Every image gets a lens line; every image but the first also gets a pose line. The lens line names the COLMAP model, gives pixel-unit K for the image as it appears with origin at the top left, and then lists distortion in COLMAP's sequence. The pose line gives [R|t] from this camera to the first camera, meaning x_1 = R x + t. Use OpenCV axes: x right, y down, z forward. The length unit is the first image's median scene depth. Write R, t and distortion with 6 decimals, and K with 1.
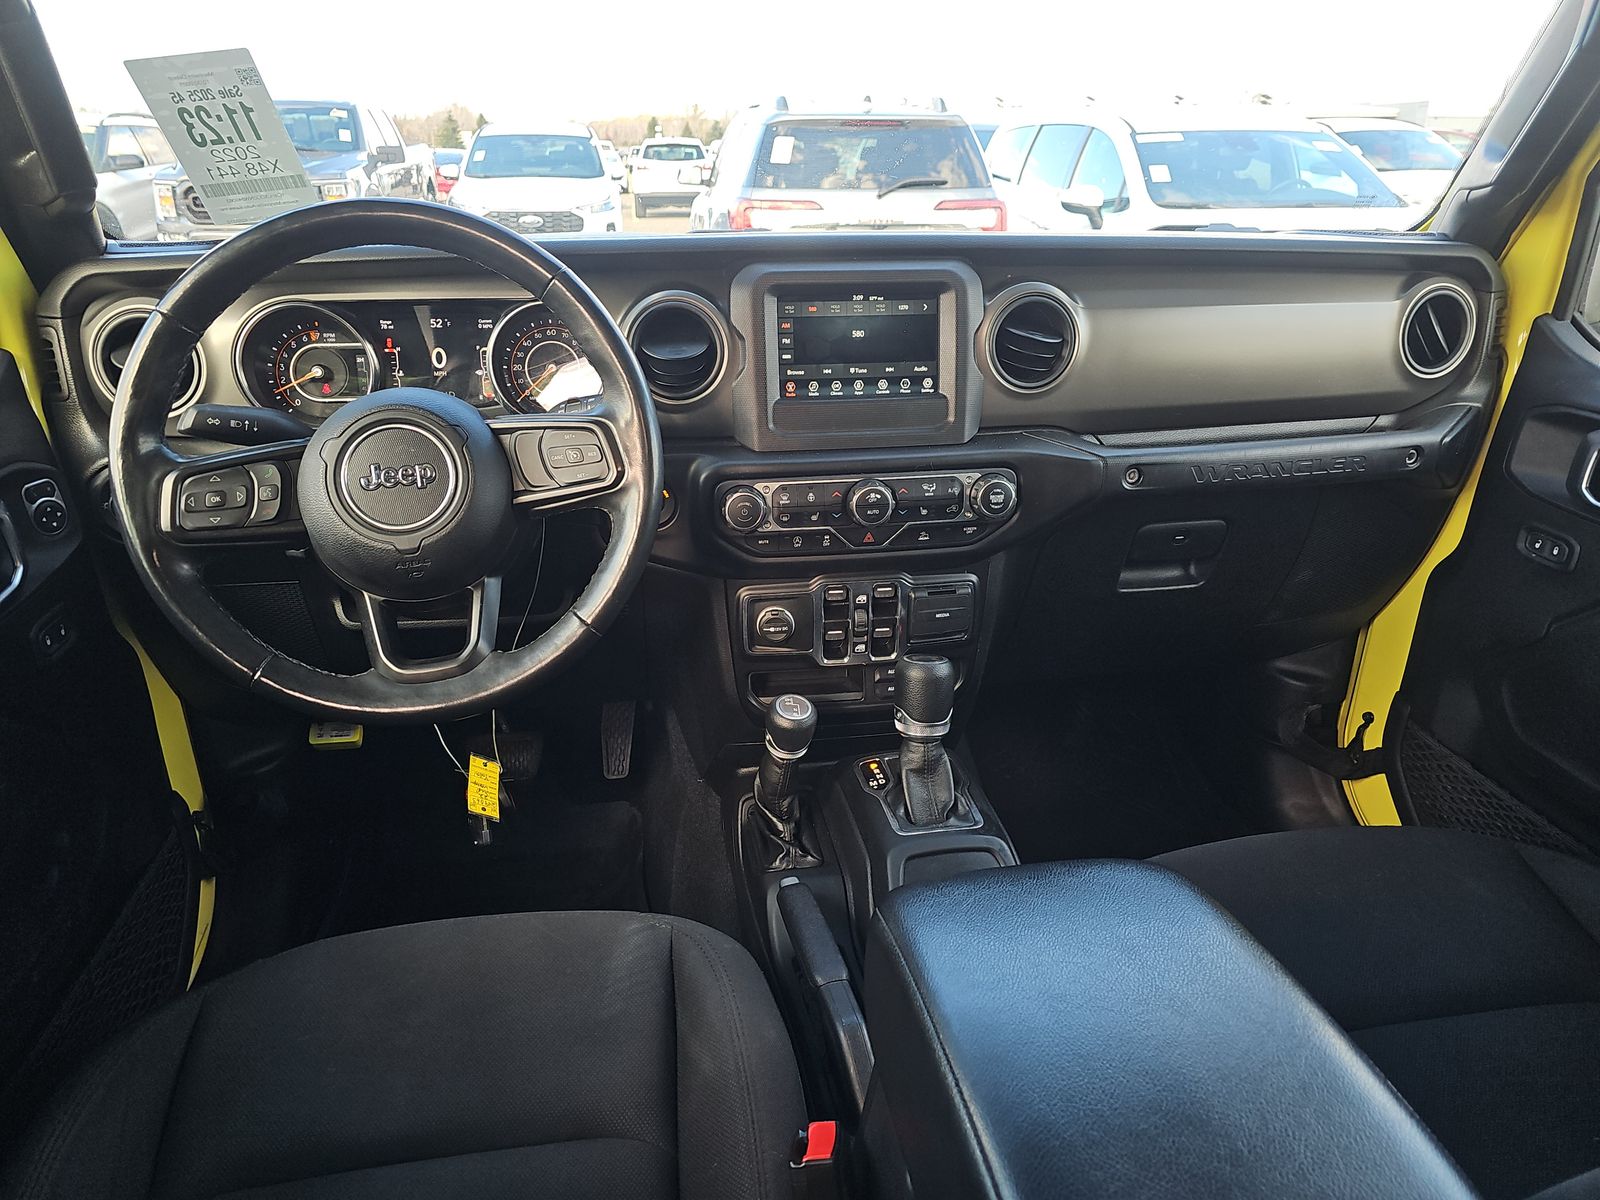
lens RADIAL K [[1045.4, 0, 803.9], [0, 1045.4, 634.1], [0, 0, 1]] dist [0.068983, -0.088535]
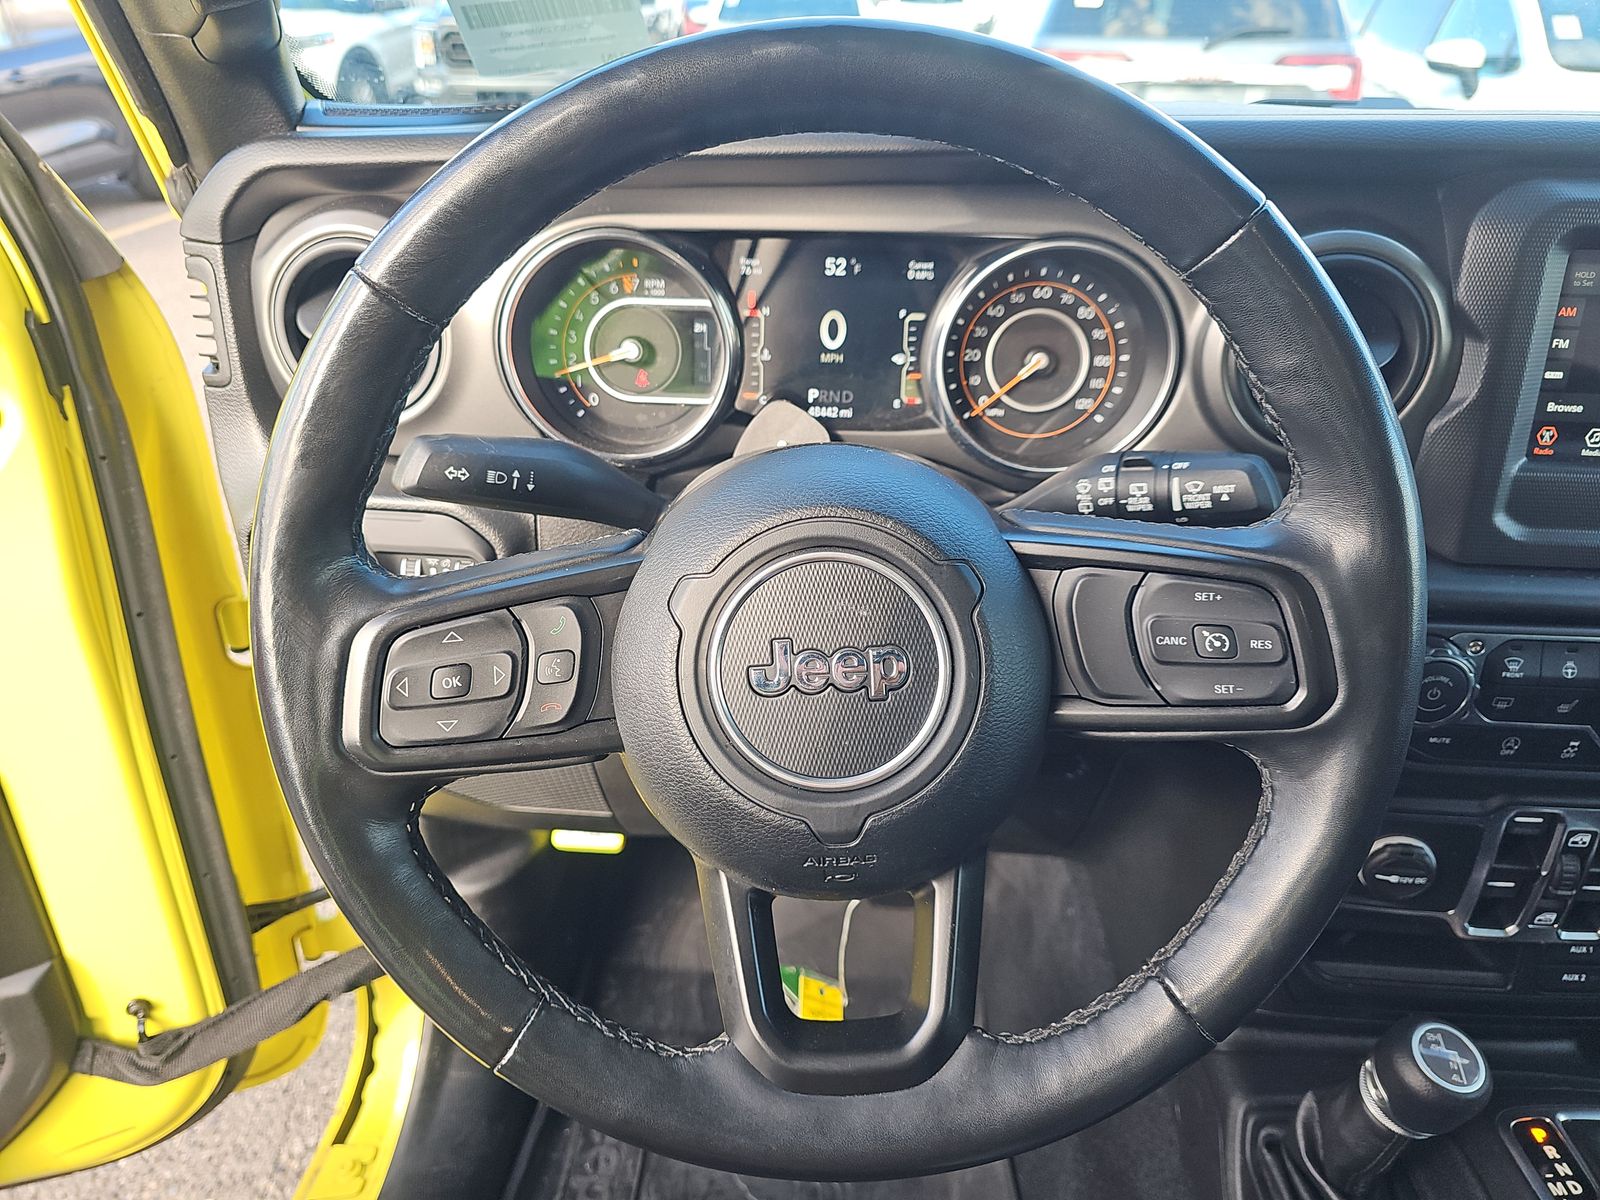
lens RADIAL K [[1070.6, 0, 800.0], [0, 1070.6, 600.0], [0, 0, 1]] dist [0.005516, -0.006444]
pose [[0.978239, 0.104562, -0.179205, -0.253926], [-0.089376, 0.991847, 0.090835, -0.174866], [0.187242, -0.072842, 0.979609, 0.445013]]
